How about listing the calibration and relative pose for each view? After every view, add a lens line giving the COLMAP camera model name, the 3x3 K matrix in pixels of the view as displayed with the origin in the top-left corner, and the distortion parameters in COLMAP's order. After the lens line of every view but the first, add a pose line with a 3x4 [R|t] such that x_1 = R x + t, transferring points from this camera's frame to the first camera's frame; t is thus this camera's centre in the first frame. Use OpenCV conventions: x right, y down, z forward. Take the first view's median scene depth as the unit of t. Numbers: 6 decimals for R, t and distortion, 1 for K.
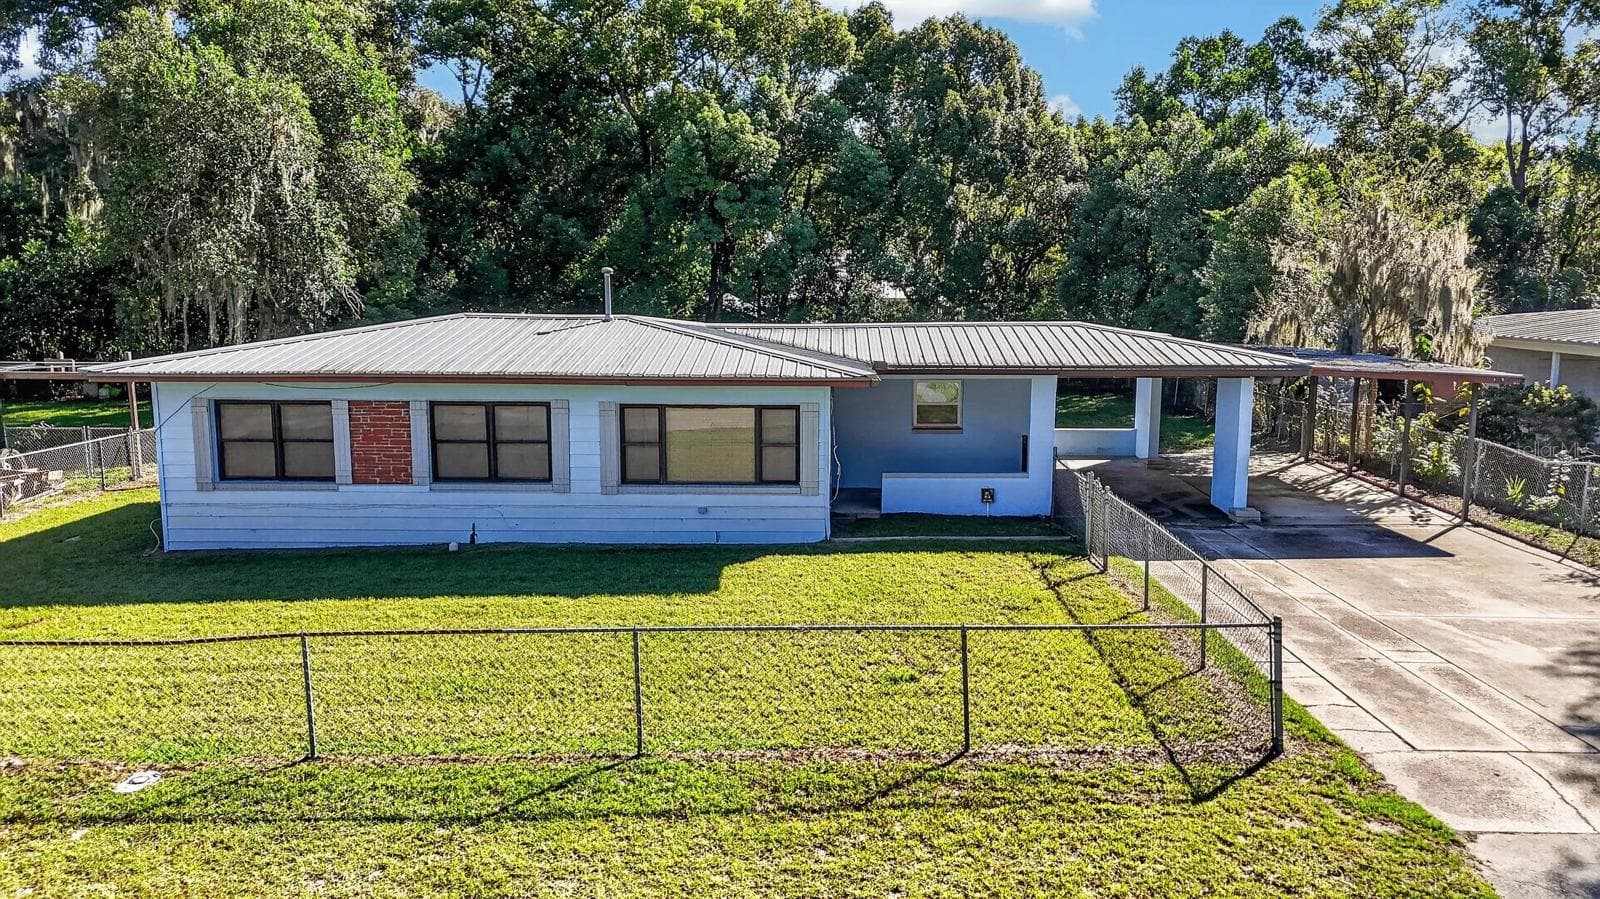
lens RADIAL K [[1189.1, 0, 806.6], [0, 1189.1, 452.4], [0, 0, 1]] dist [0.059796, -0.012515]
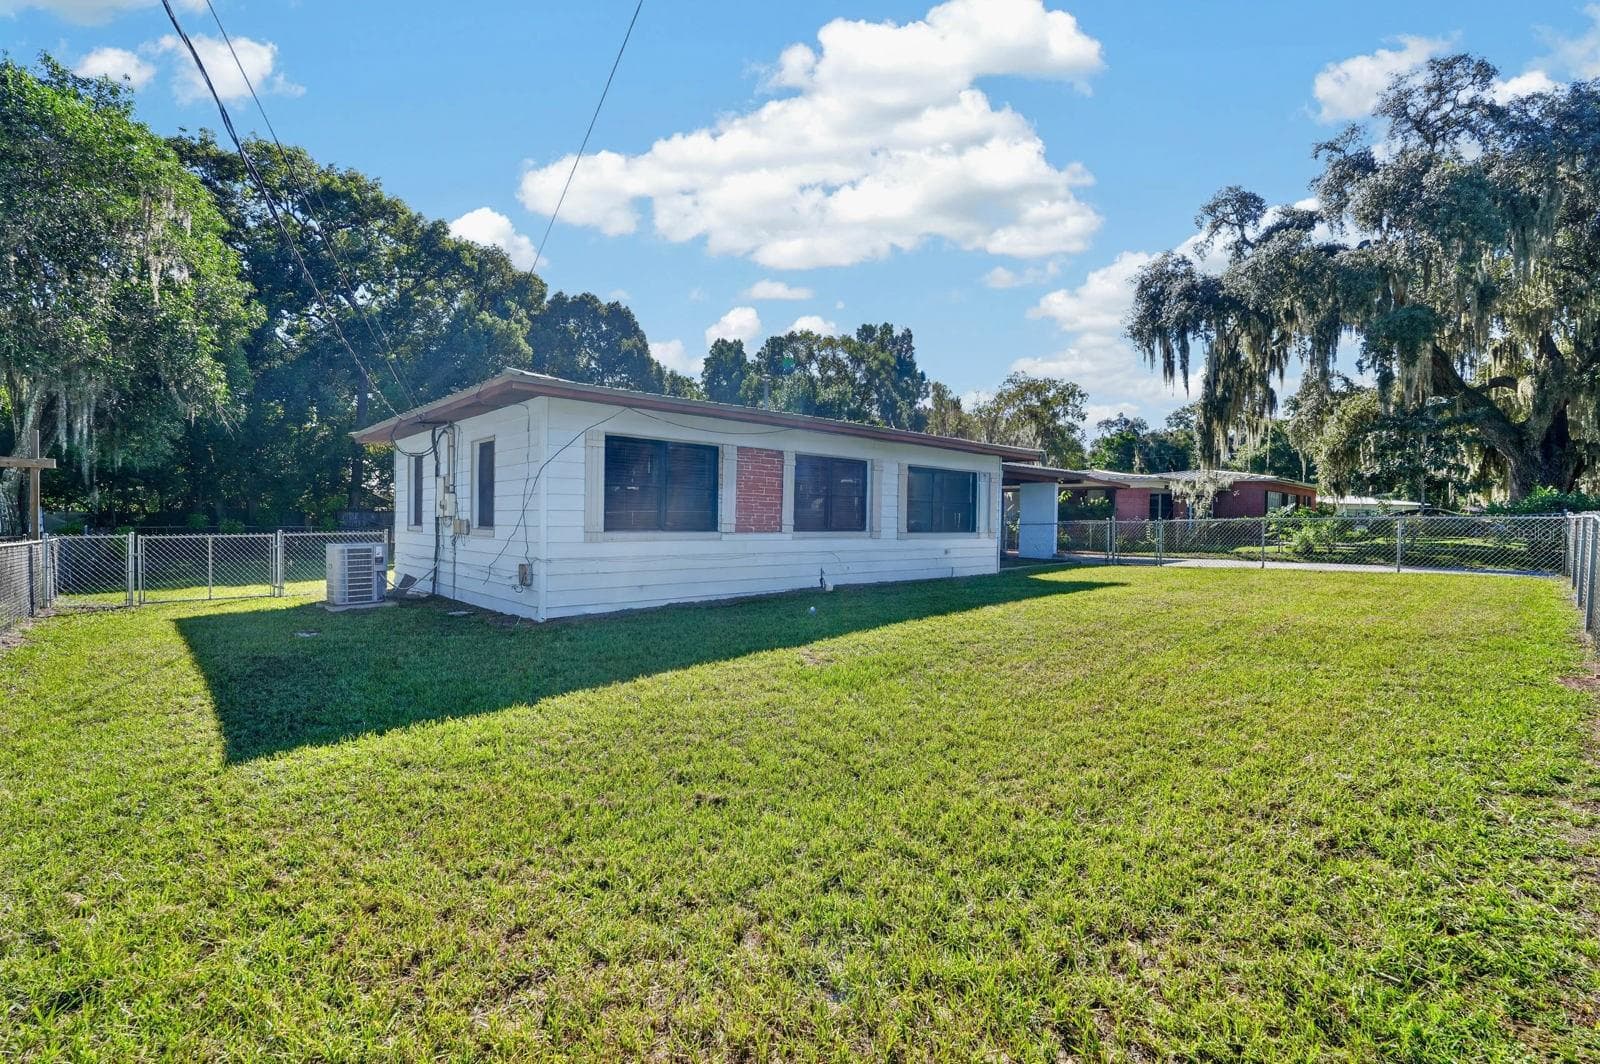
lens RADIAL K [[704.4, 0, 792.5], [0, 704.4, 525.5], [0, 0, 1]] dist [-0.003024, 0.003794]
pose [[0.732847, 0.002163, 0.680390, -0.439501], [0.087792, 0.991335, -0.097713, 0.048433], [-0.674705, 0.131341, 0.726307, 0.330316]]
